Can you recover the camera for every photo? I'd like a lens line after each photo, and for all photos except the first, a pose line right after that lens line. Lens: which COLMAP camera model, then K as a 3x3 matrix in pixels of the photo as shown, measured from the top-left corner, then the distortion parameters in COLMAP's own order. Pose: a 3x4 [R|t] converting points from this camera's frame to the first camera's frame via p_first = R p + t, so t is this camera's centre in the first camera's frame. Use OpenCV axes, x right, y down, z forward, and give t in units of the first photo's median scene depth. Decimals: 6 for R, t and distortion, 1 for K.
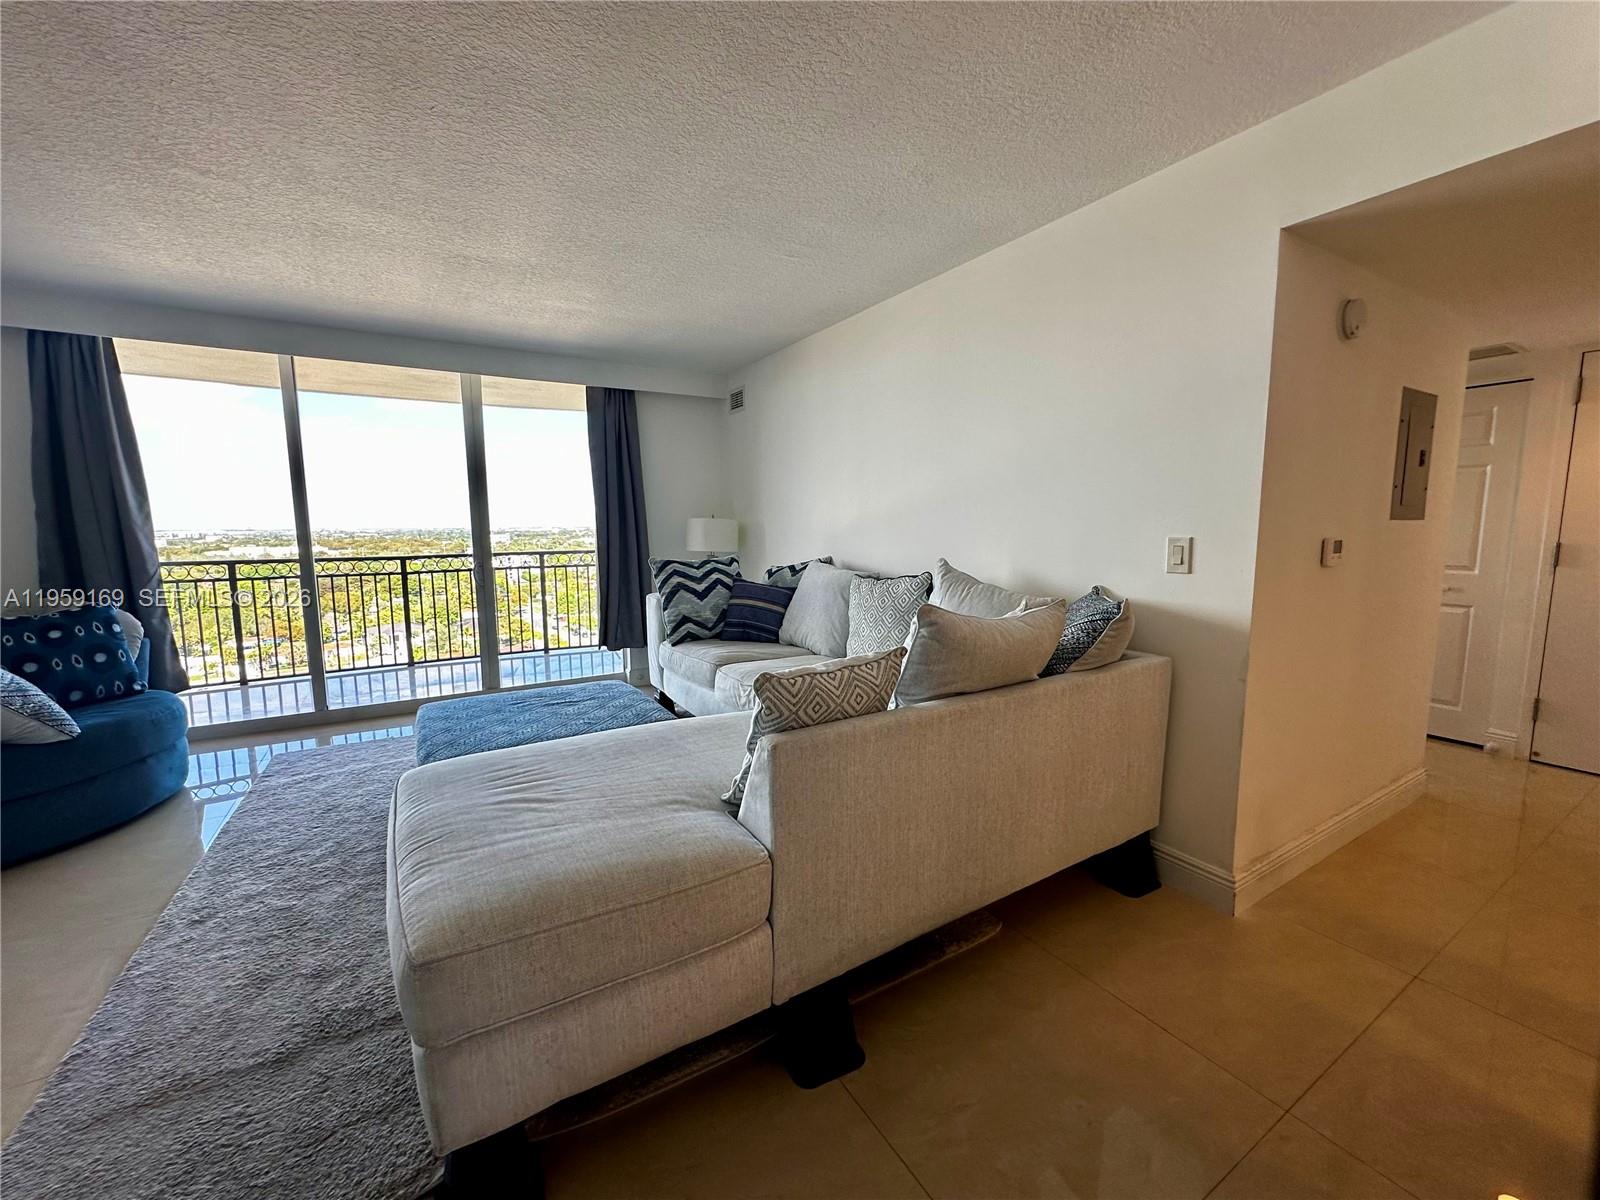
lens RADIAL K [[637.6, 0, 802.9], [0, 637.6, 597.6], [0, 0, 1]] dist [-0.006226, 0.001396]
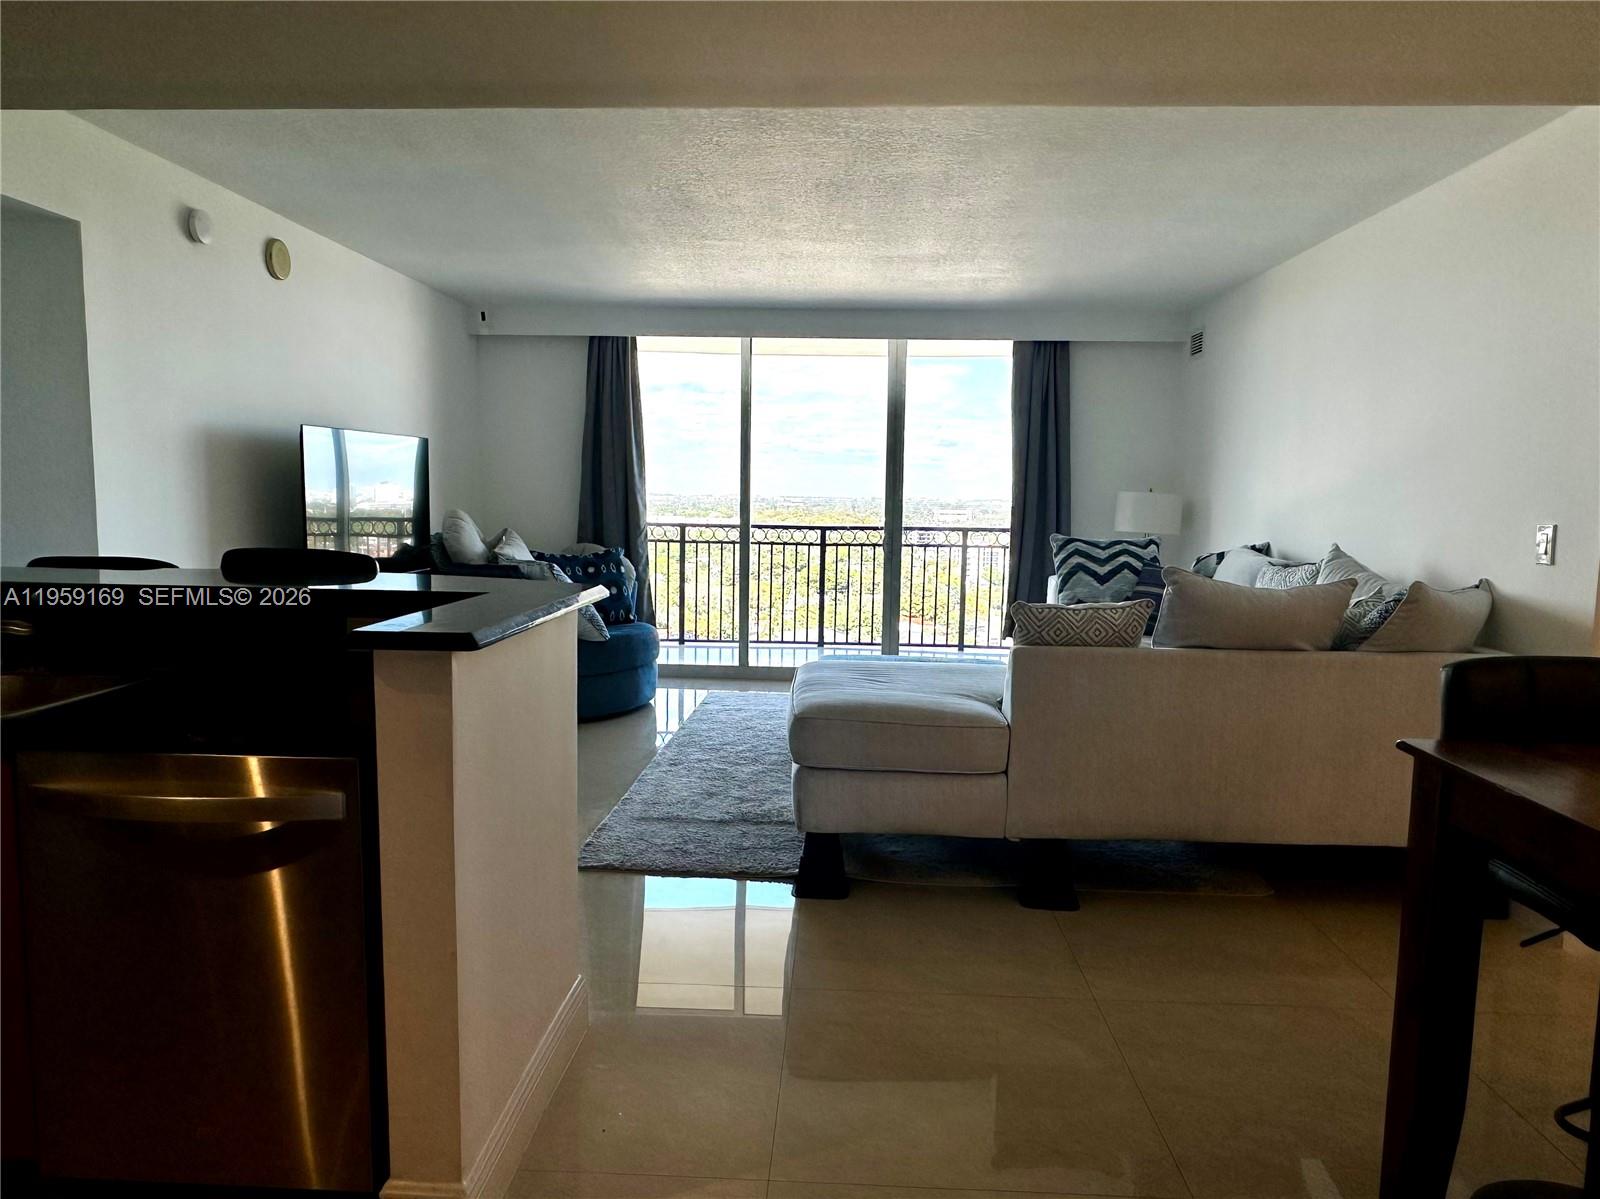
lens RADIAL K [[1062.0, 0, 797.4], [0, 1062.0, 595.1], [0, 0, 1]] dist [-0.011562, 0.005943]
pose [[0.828858, 0.073972, -0.554547, 0.396490], [-0.087412, 0.996170, 0.002230, 0.067011], [0.552588, 0.046626, 0.832149, -0.587026]]
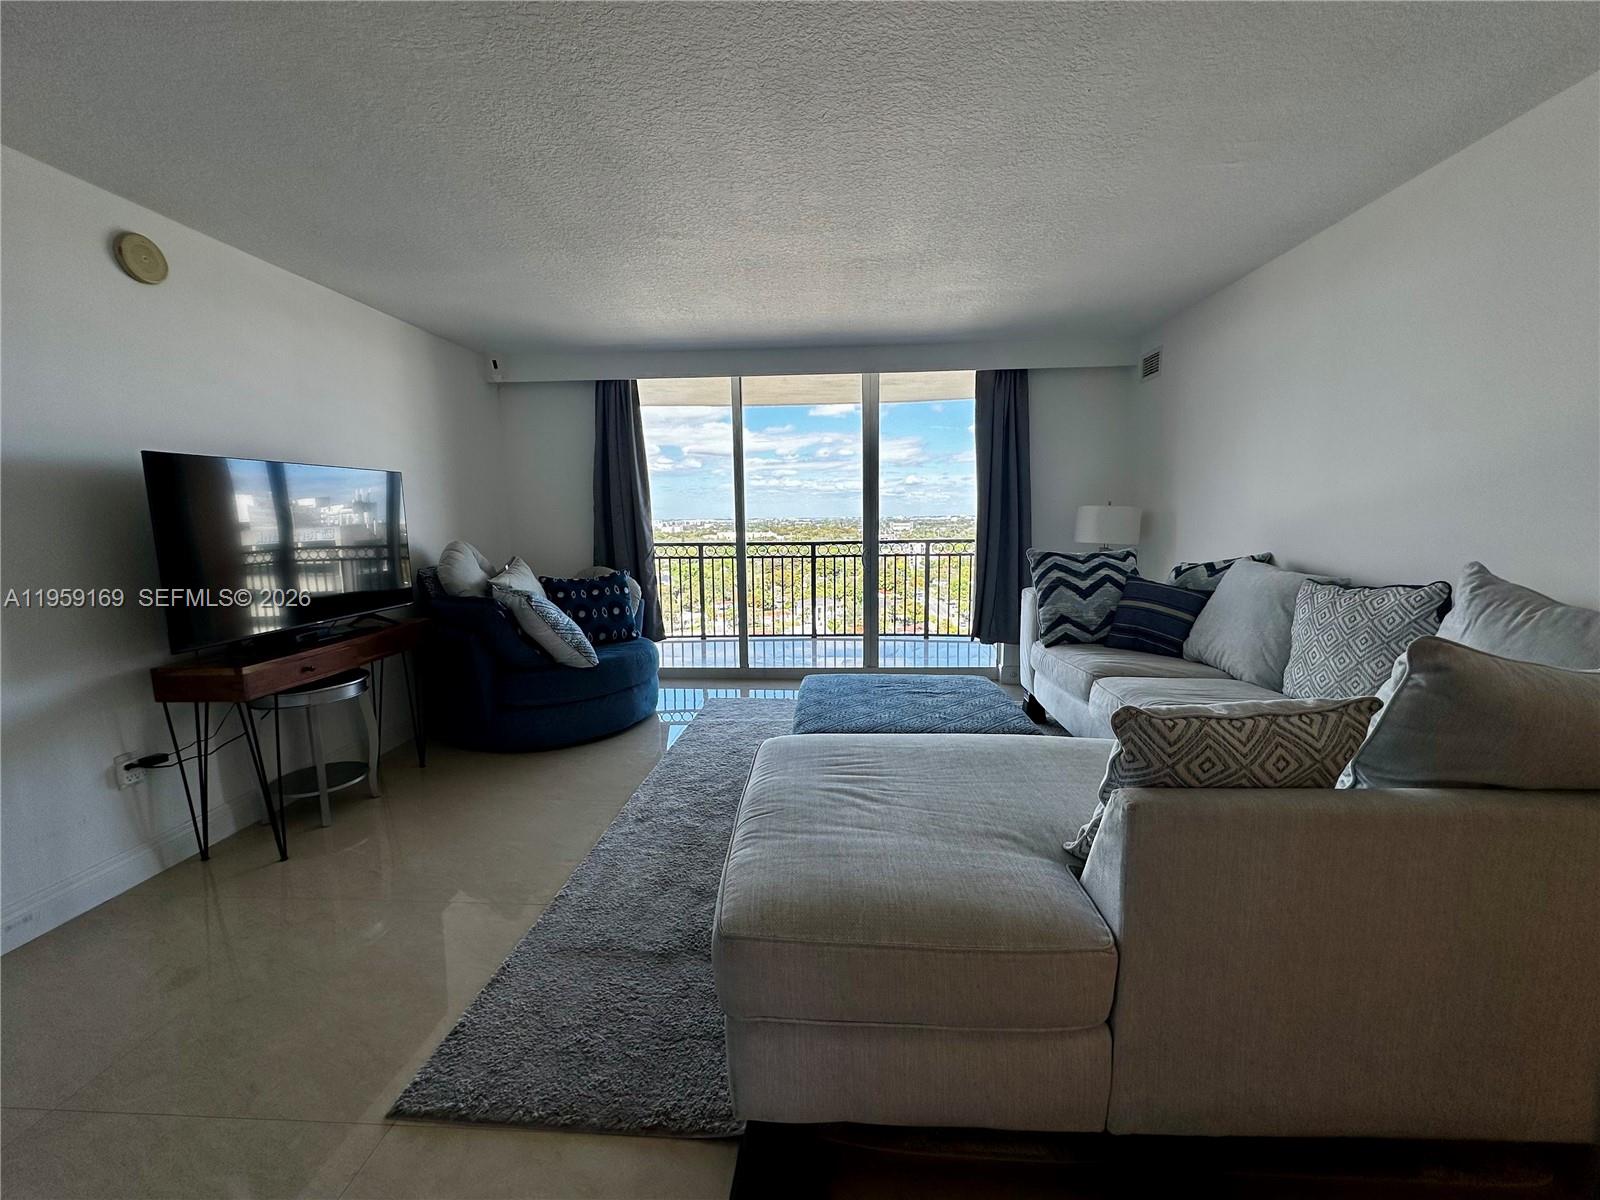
lens RADIAL K [[637.6, 0, 800.2], [0, 637.6, 598.6], [0, 0, 1]] dist [-0.006226, 0.001396]
pose [[0.822860, 0.068548, -0.564094, 0.017706], [-0.057891, 0.997645, 0.036786, -0.007785], [0.565288, 0.002386, 0.824890, 0.069180]]
